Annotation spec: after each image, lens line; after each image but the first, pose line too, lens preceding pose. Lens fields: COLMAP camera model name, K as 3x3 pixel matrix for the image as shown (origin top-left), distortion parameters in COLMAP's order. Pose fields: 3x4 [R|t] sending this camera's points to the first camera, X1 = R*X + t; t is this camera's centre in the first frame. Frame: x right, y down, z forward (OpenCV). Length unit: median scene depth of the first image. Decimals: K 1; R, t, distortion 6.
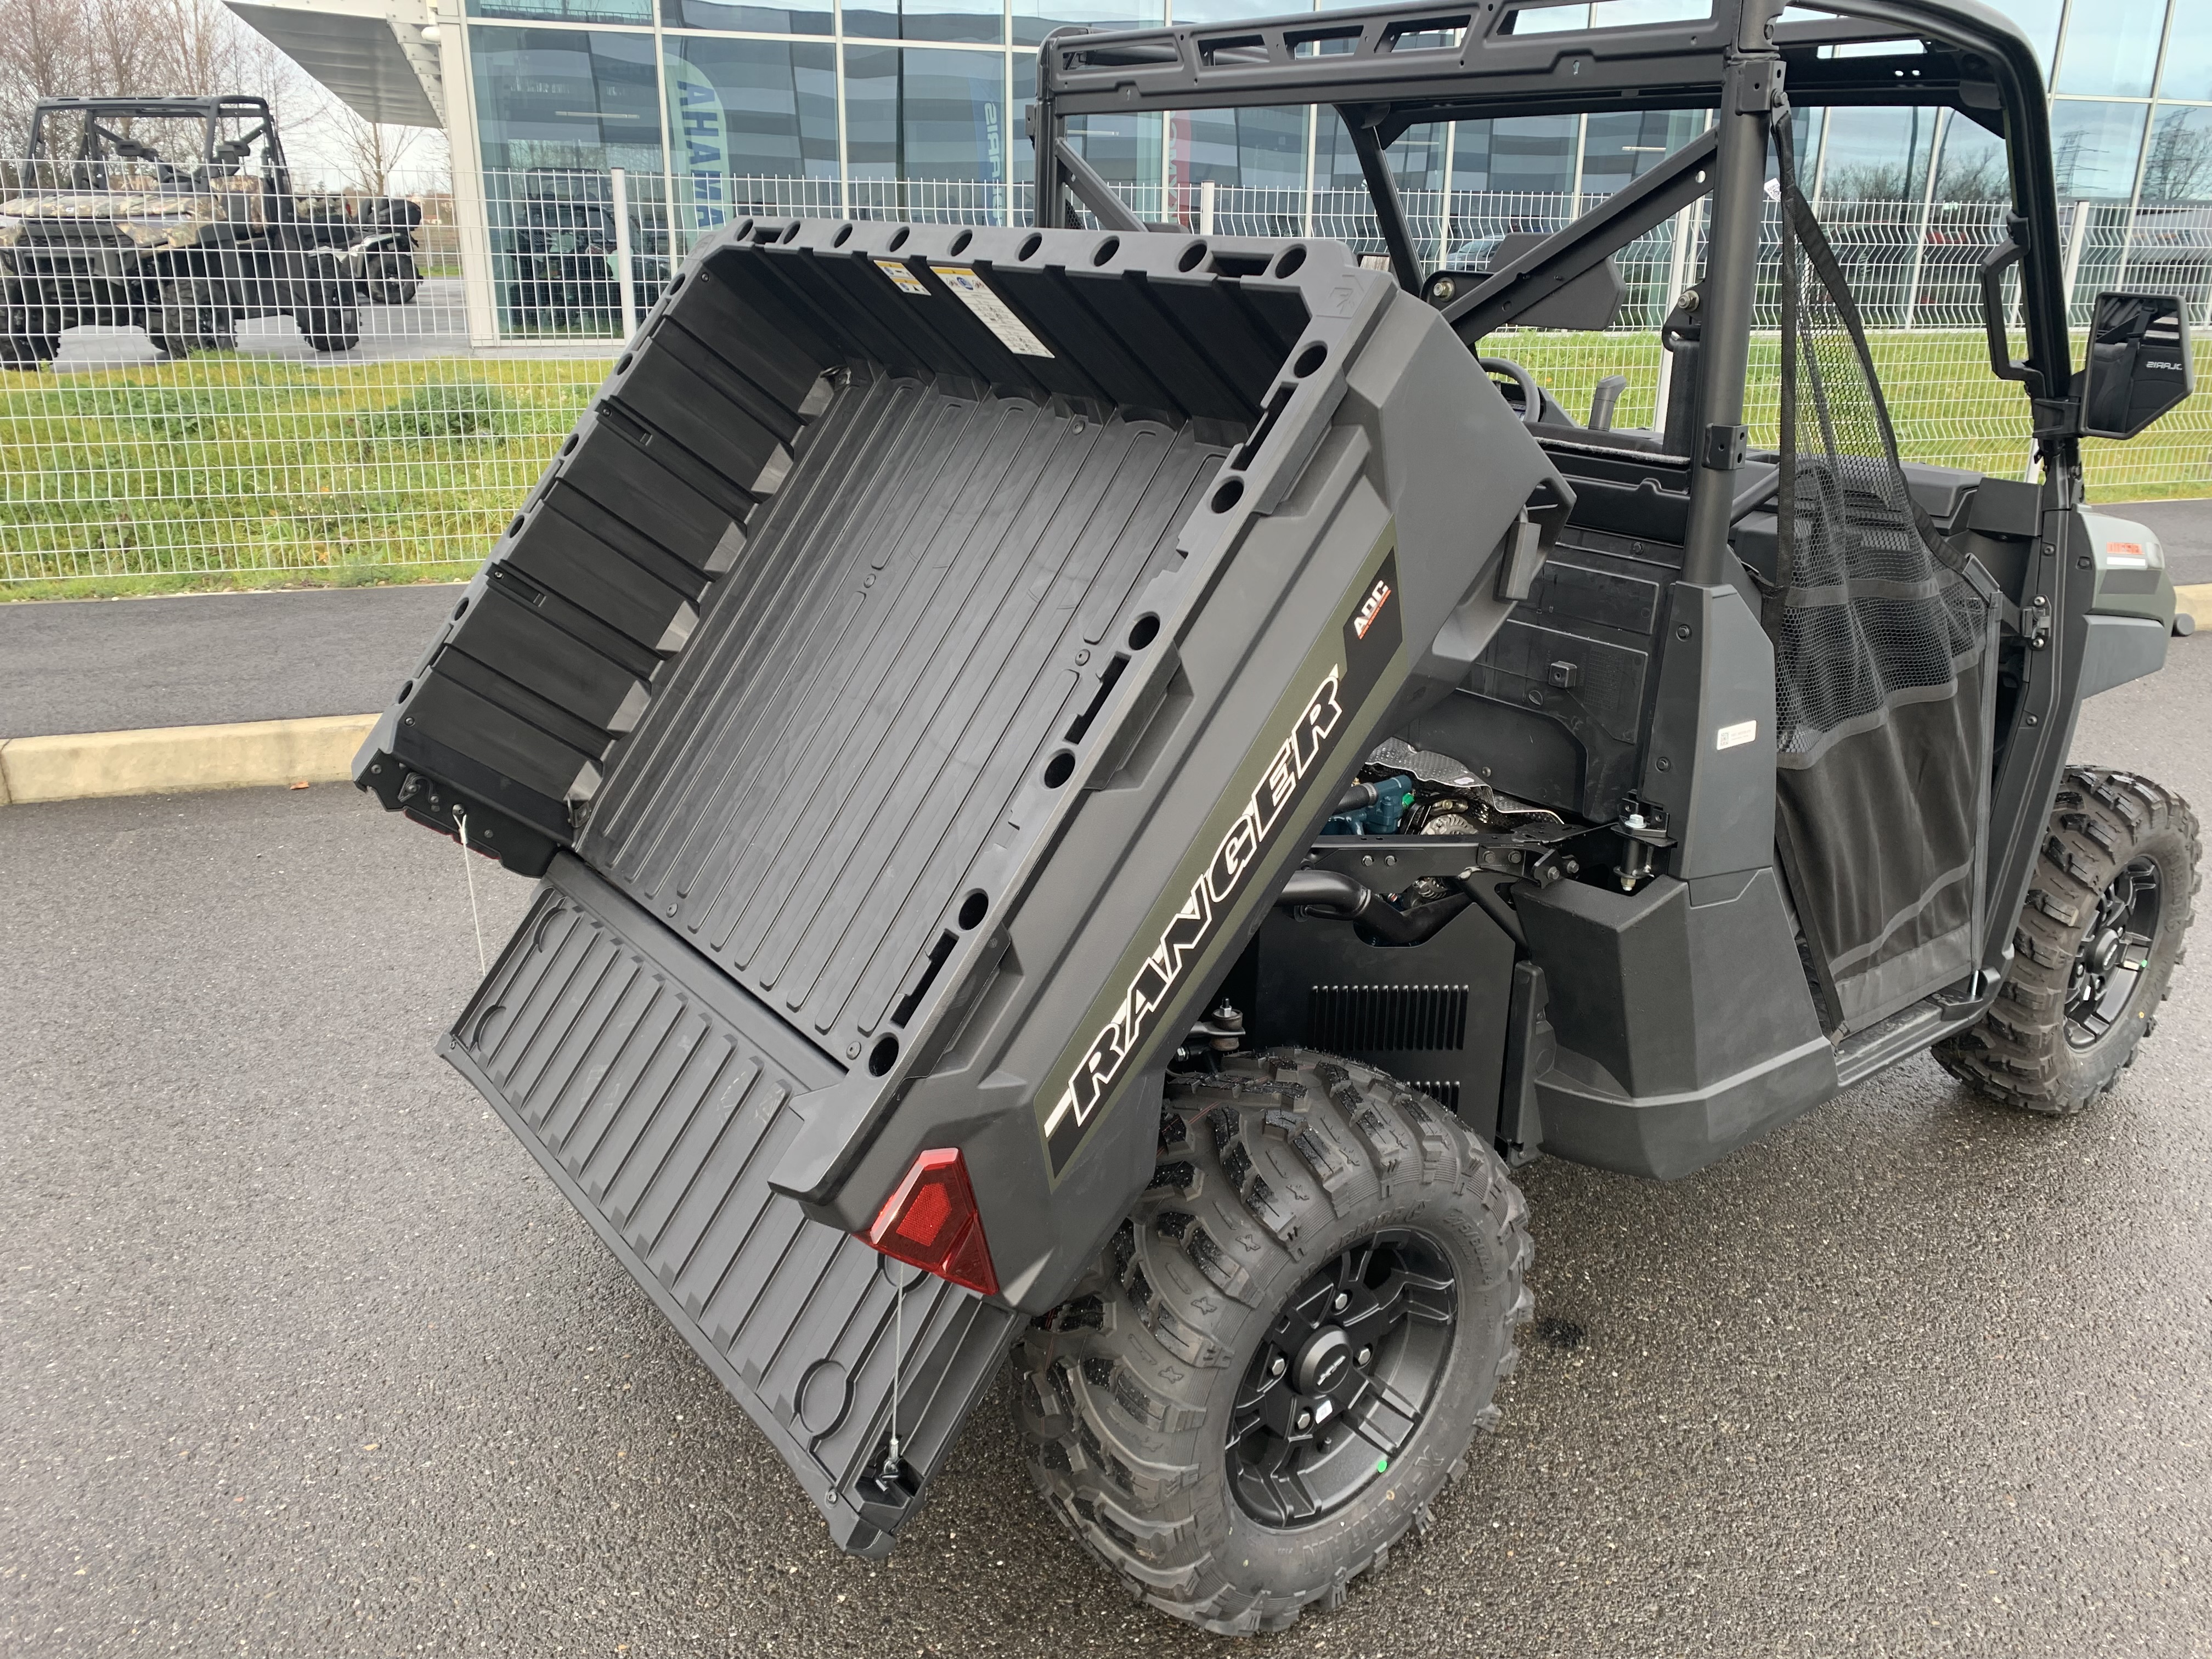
lens RADIAL K [[1675.4, 0, 1126.8], [0, 1675.4, 818.5], [0, 0, 1]] dist [0.028341, -0.023933]
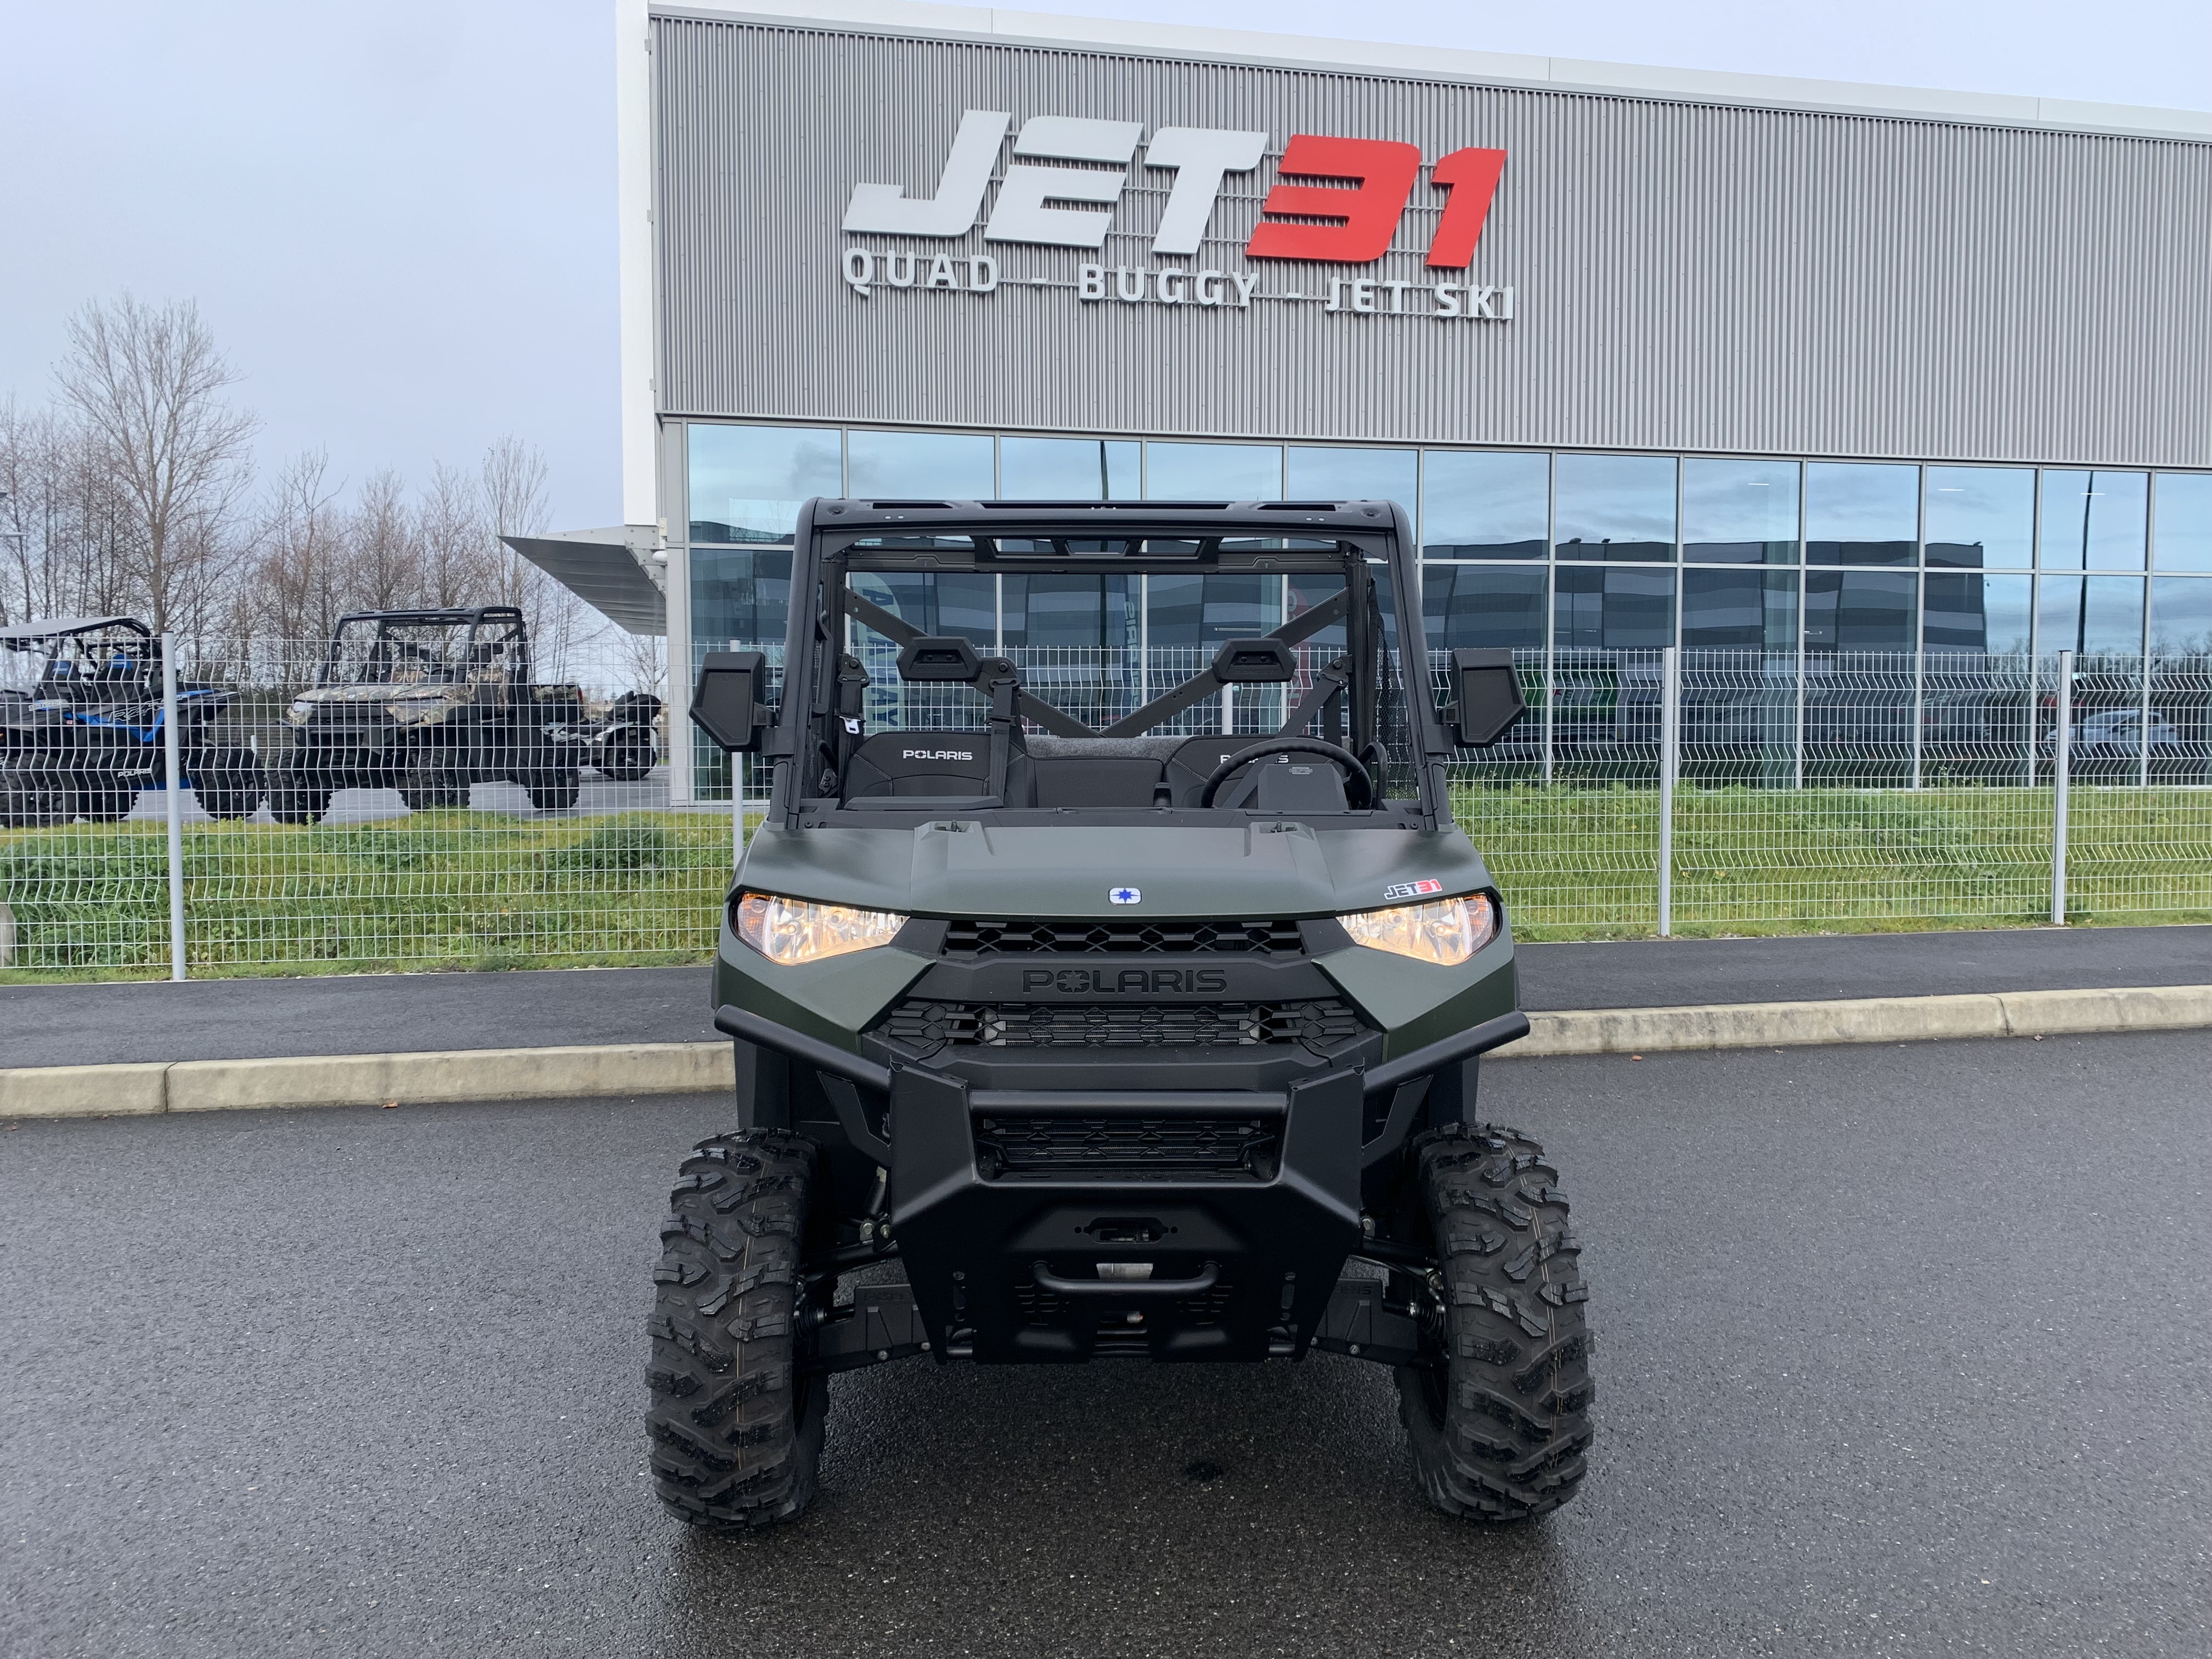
lens RADIAL K [[1675.4, 0, 1122.4], [0, 1675.4, 831.5], [0, 0, 1]] dist [0.028341, -0.023933]
pose [[0.991959, -0.005423, -0.126443, 0.296178], [-0.028766, 0.963273, -0.266980, 0.156692], [0.123247, 0.268470, 0.955371, -0.236213]]
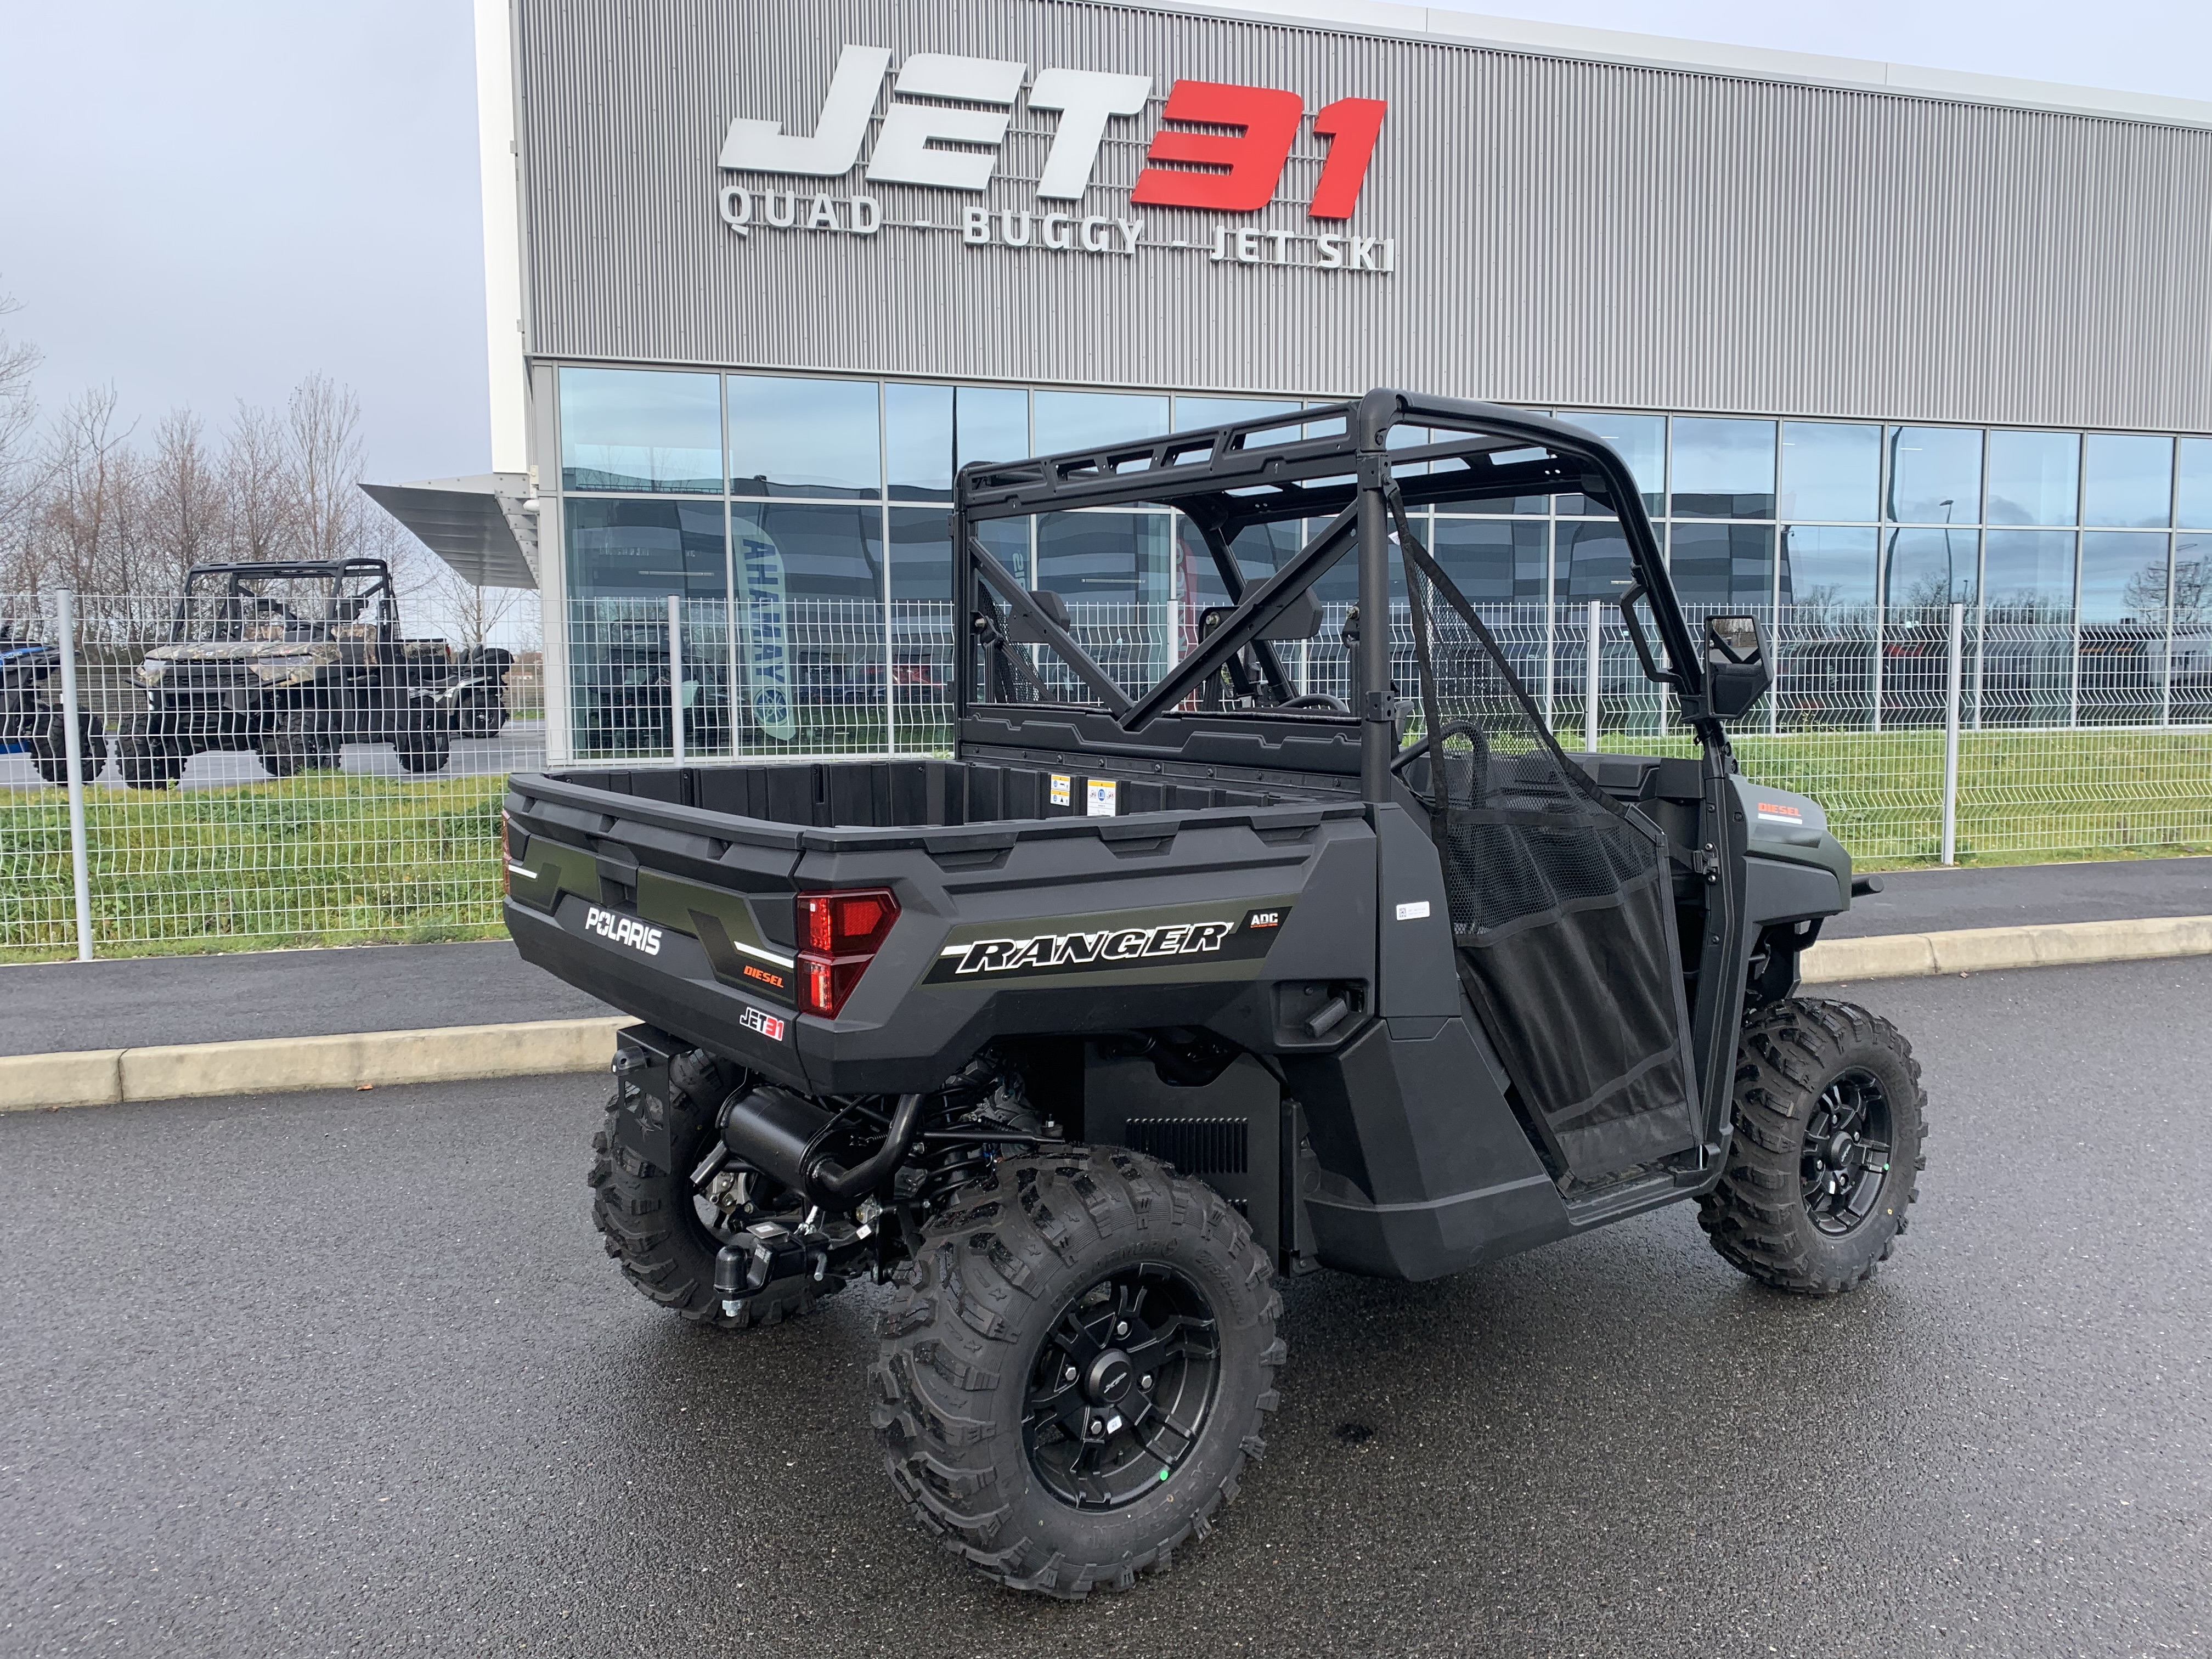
lens RADIAL K [[1675.4, 0, 1121.1], [0, 1675.4, 833.8], [0, 0, 1]] dist [0.028341, -0.023933]
pose [[0.999337, -0.017009, -0.032184, 0.113261], [0.008871, 0.971260, -0.237856, 0.144497], [0.035305, 0.237413, 0.970767, -0.241699]]
